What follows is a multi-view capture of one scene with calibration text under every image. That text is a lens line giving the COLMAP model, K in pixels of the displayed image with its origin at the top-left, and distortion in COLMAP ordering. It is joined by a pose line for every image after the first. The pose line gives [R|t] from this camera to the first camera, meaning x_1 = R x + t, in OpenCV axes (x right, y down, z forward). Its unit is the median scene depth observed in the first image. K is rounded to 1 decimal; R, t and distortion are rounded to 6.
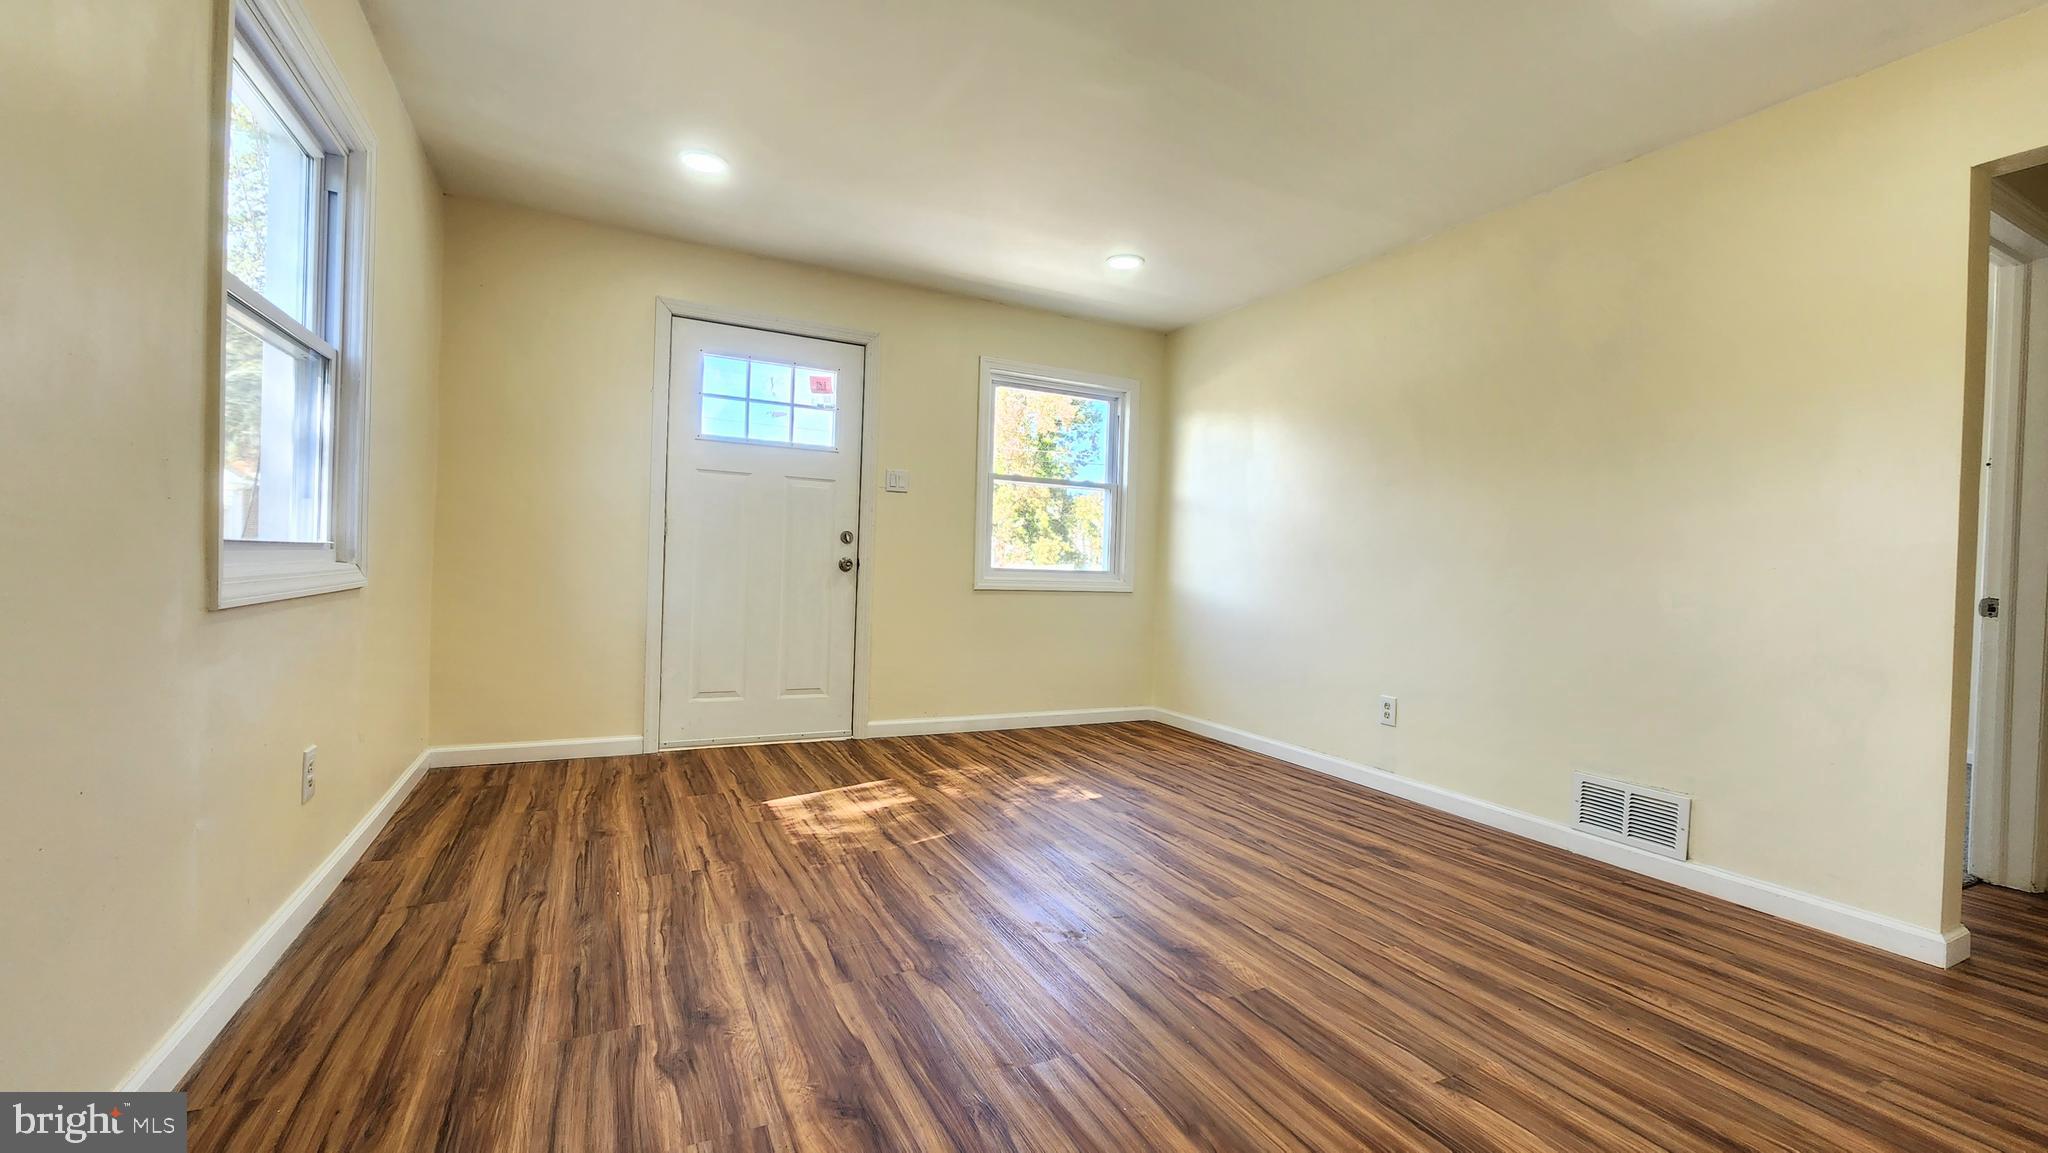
lens RADIAL K [[833.5, 0, 1040.6], [0, 833.5, 574.9], [0, 0, 1]] dist [0.001573, -0.000050]
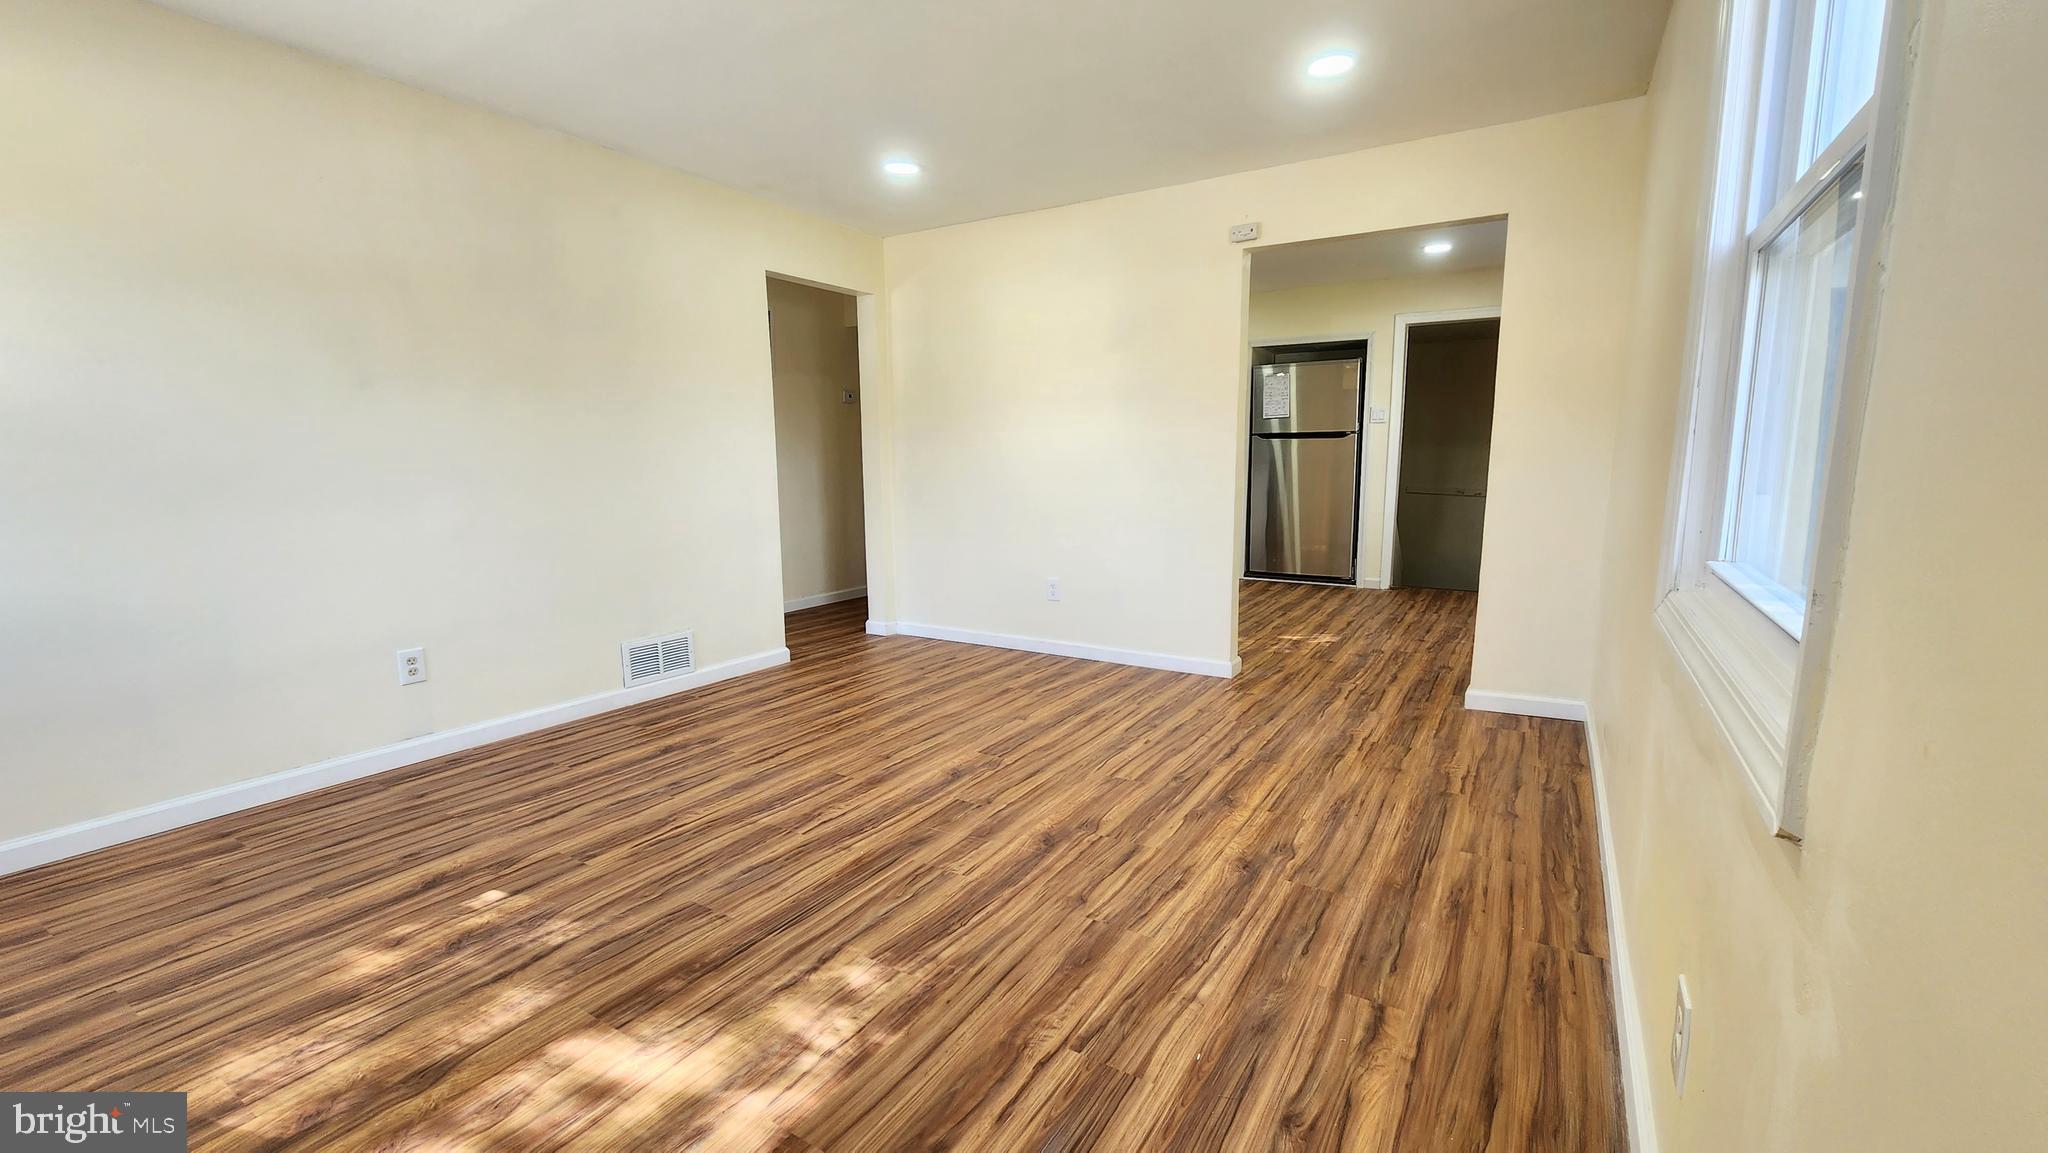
lens RADIAL K [[833.5, 0, 1040.6], [0, 833.5, 574.9], [0, 0, 1]] dist [0.001573, -0.000050]
pose [[-0.515009, -0.156591, 0.842760, -0.831431], [-0.005210, 0.983726, 0.179600, -0.110923], [-0.857169, 0.088105, -0.507444, 1.240663]]
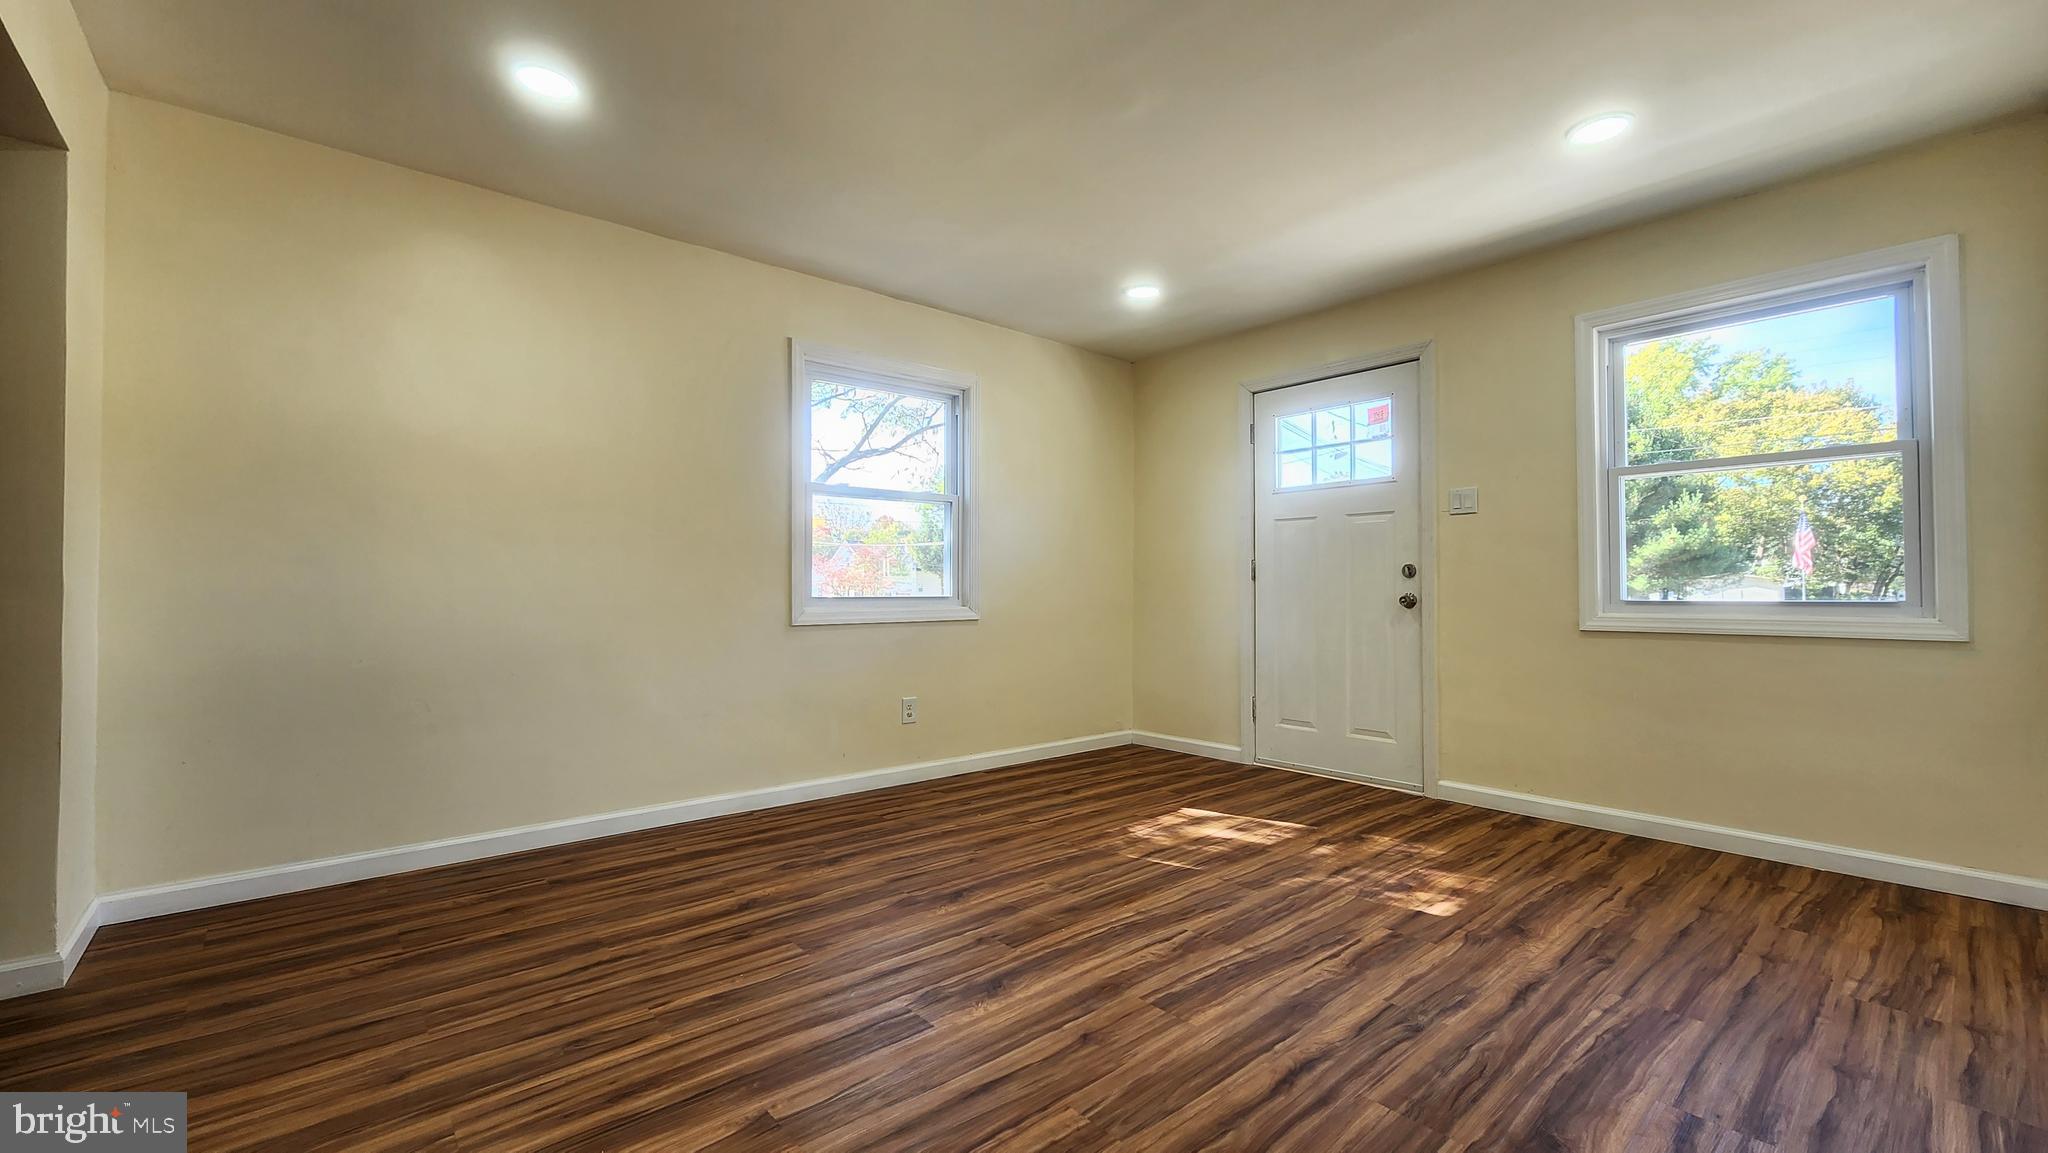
lens RADIAL K [[833.5, 0, 1040.6], [0, 833.5, 574.9], [0, 0, 1]] dist [0.001573, -0.000050]
pose [[0.235518, -0.051607, -0.970499, 0.927052], [0.000575, 0.998596, -0.052961, 0.012817], [0.971870, 0.011916, 0.235218, 0.643784]]
